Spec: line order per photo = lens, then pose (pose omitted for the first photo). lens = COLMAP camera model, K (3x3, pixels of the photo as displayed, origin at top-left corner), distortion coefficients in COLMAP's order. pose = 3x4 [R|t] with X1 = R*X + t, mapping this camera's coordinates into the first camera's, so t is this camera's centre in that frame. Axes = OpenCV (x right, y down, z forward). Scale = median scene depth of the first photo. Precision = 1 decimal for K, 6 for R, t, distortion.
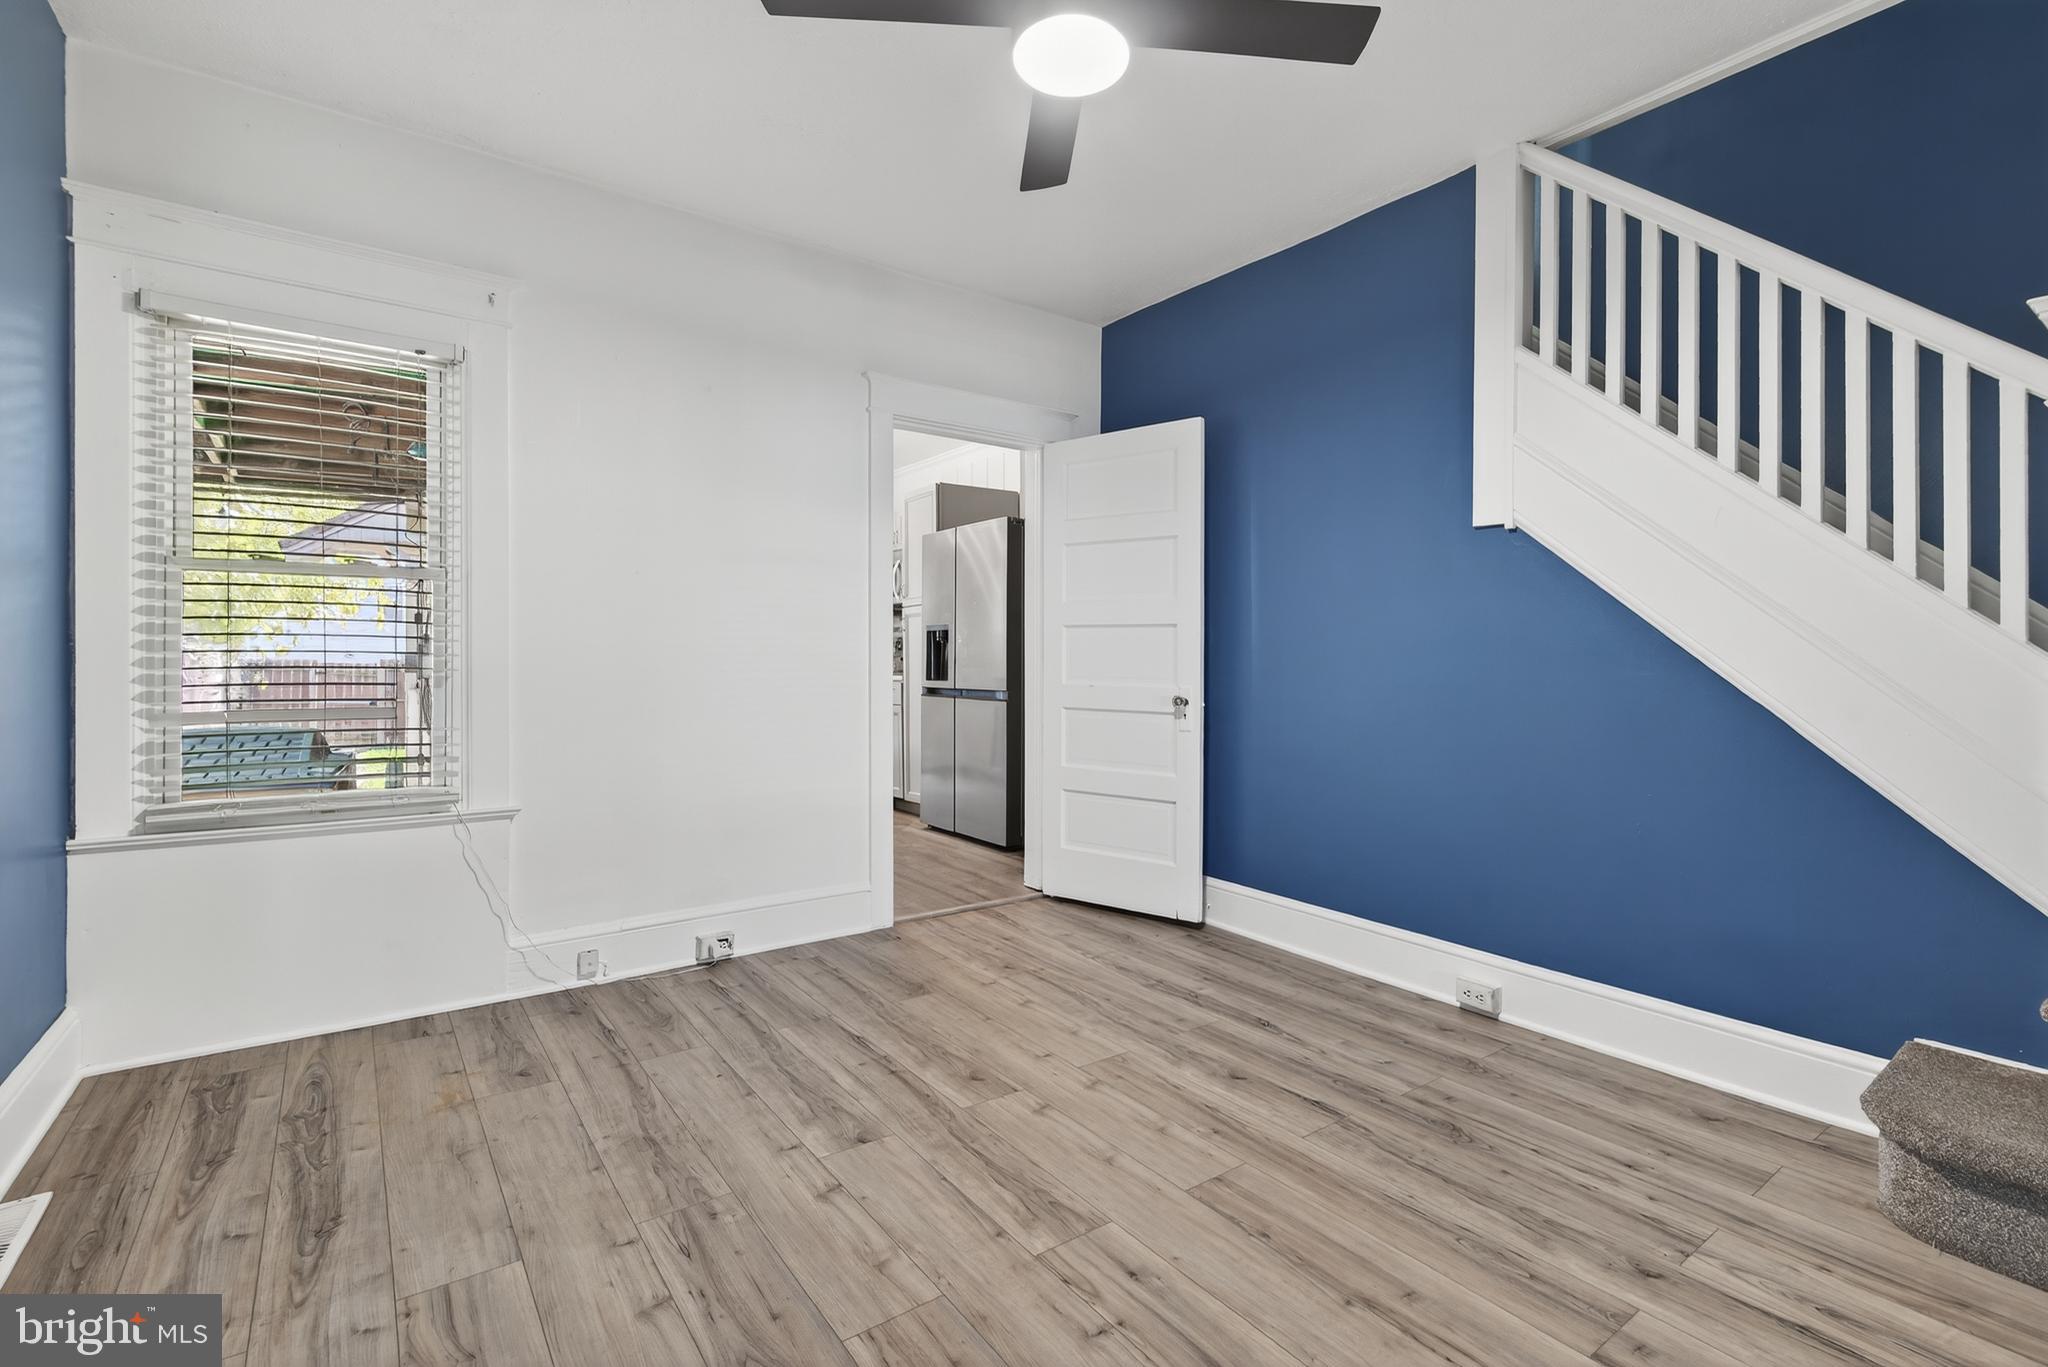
lens RADIAL K [[938.5, 0, 1000.2], [0, 938.5, 656.5], [0, 0, 1]] dist [0.002219, -0.000262]
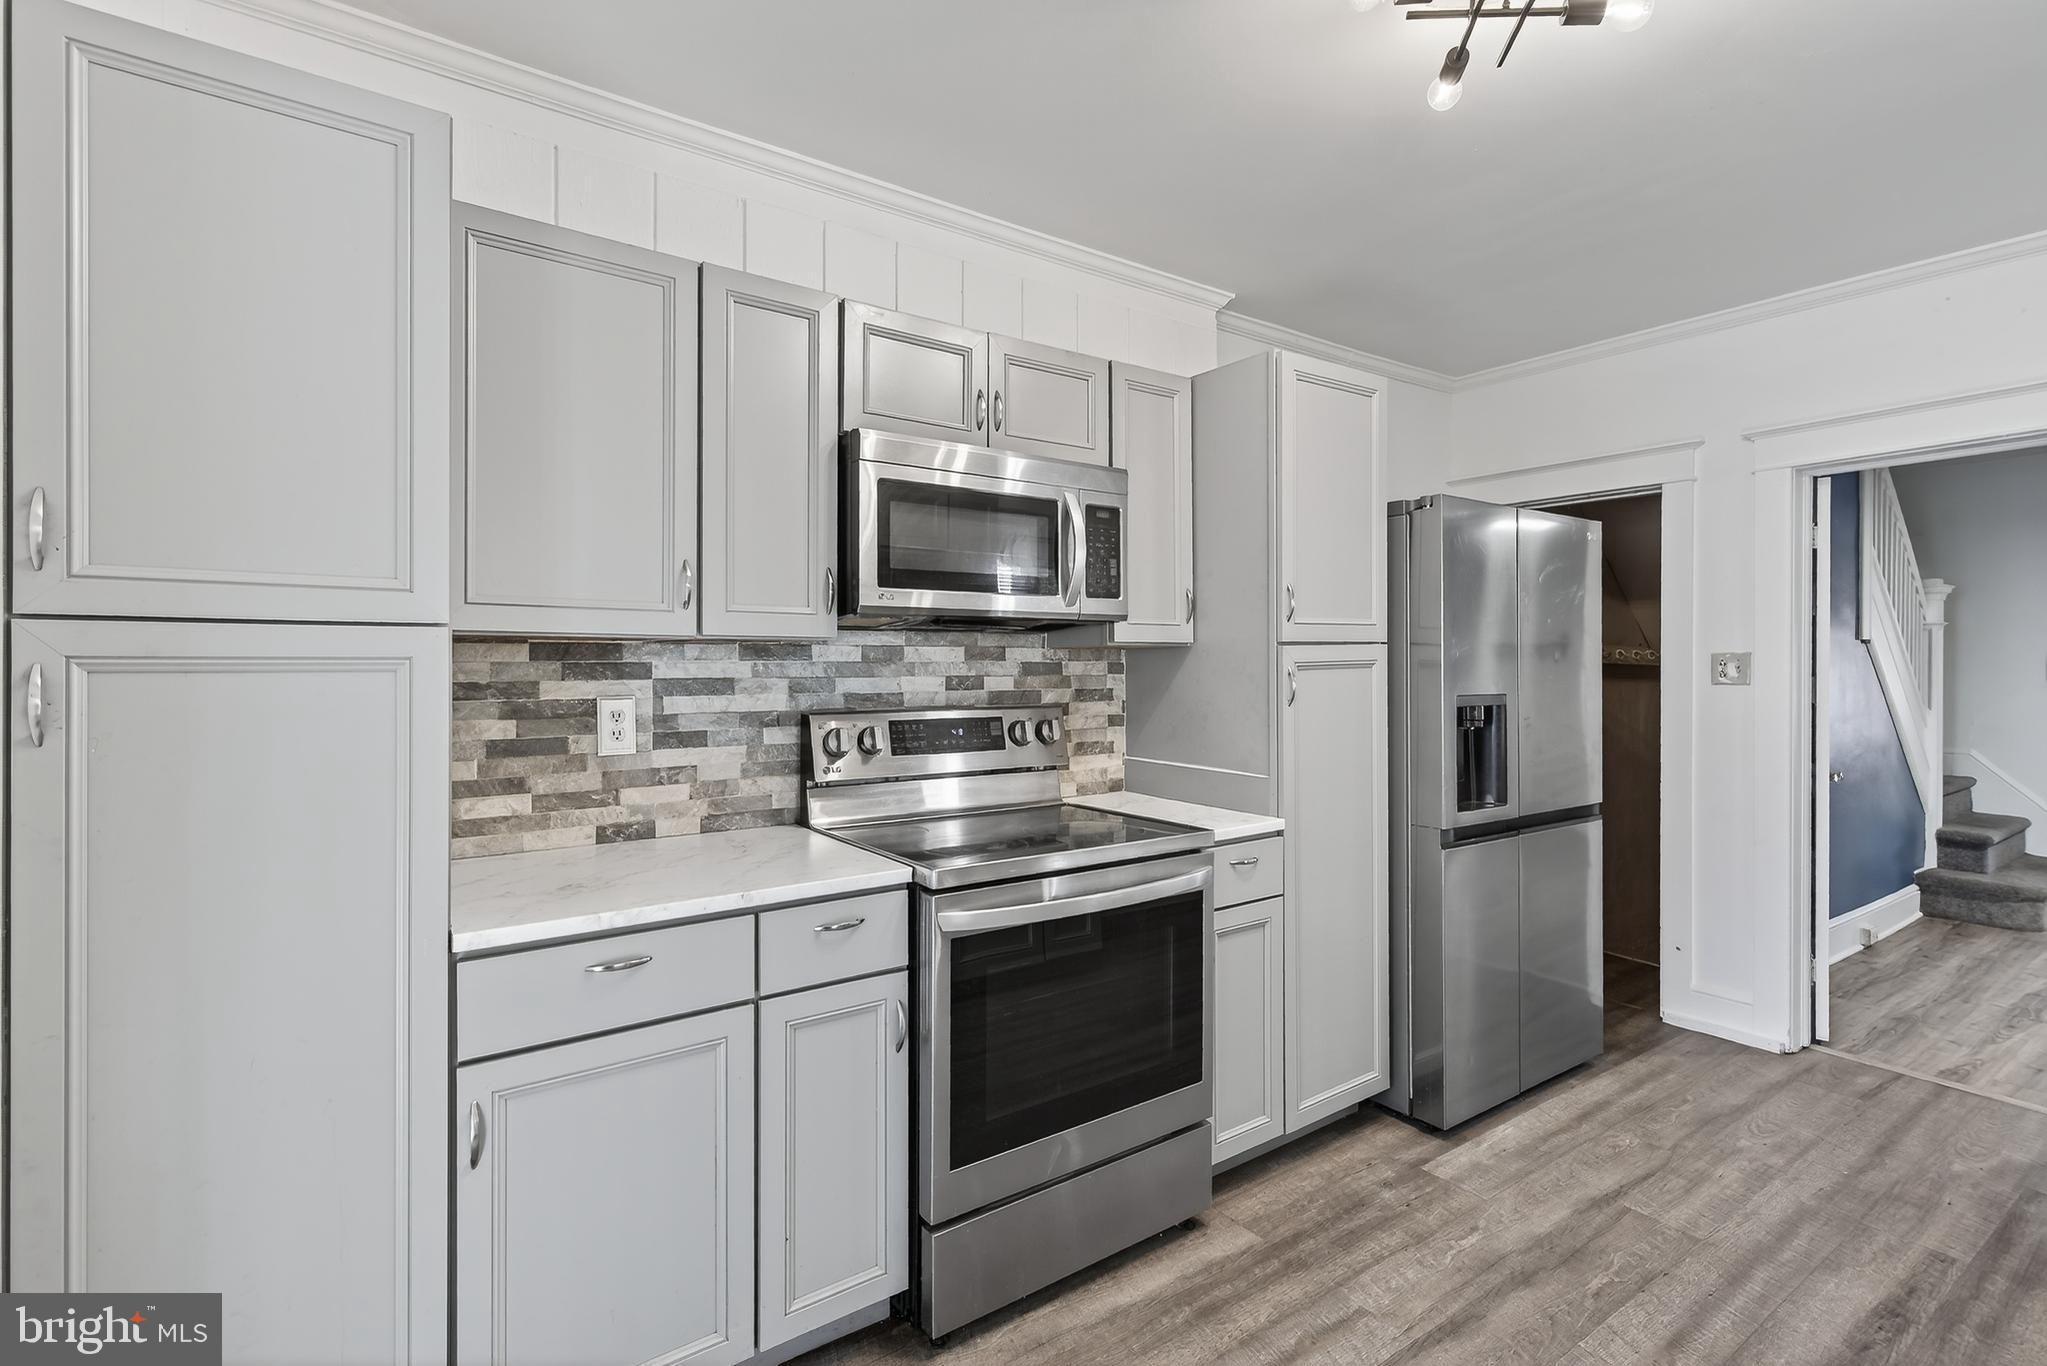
lens RADIAL K [[938.0, 0, 1041.8], [0, 938.0, 673.2], [0, 0, 1]] dist [0.002219, -0.000262]
pose [[-0.003047, -0.008395, 0.999960, -1.443260], [-0.002697, 0.999961, 0.008387, -0.124209], [-0.999992, -0.002671, -0.003070, 3.229510]]
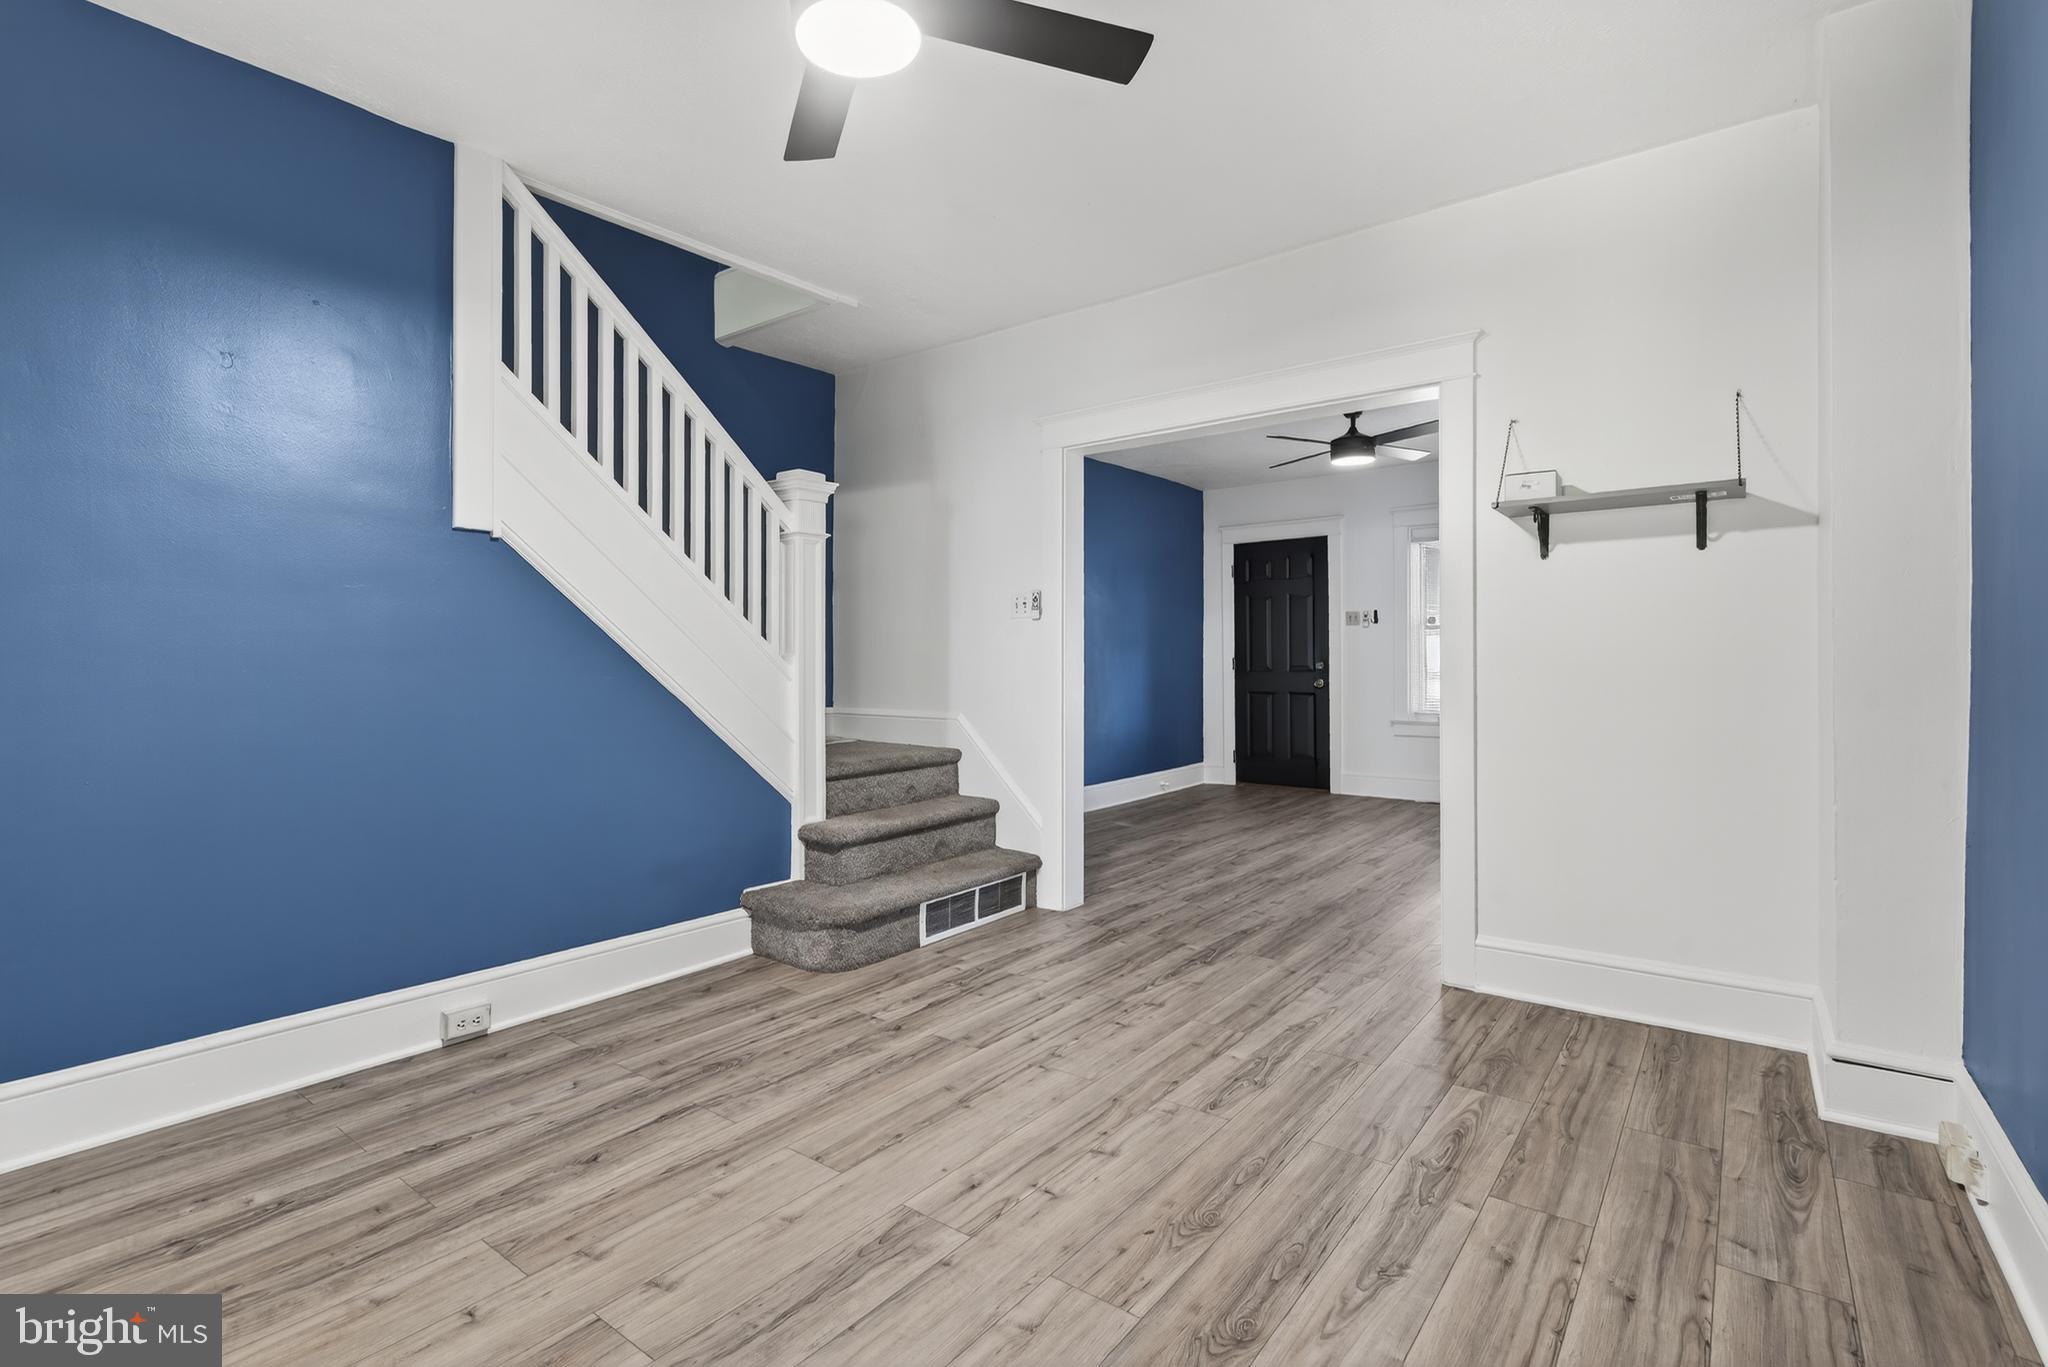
lens RADIAL K [[938.5, 0, 1060.3], [0, 938.5, 650.6], [0, 0, 1]] dist [0.002219, -0.000262]
pose [[-0.319493, 0.007631, 0.947558, -0.789601], [0.001252, 0.999970, -0.007631, -0.009609], [-0.947588, -0.001252, -0.319493, 0.981619]]
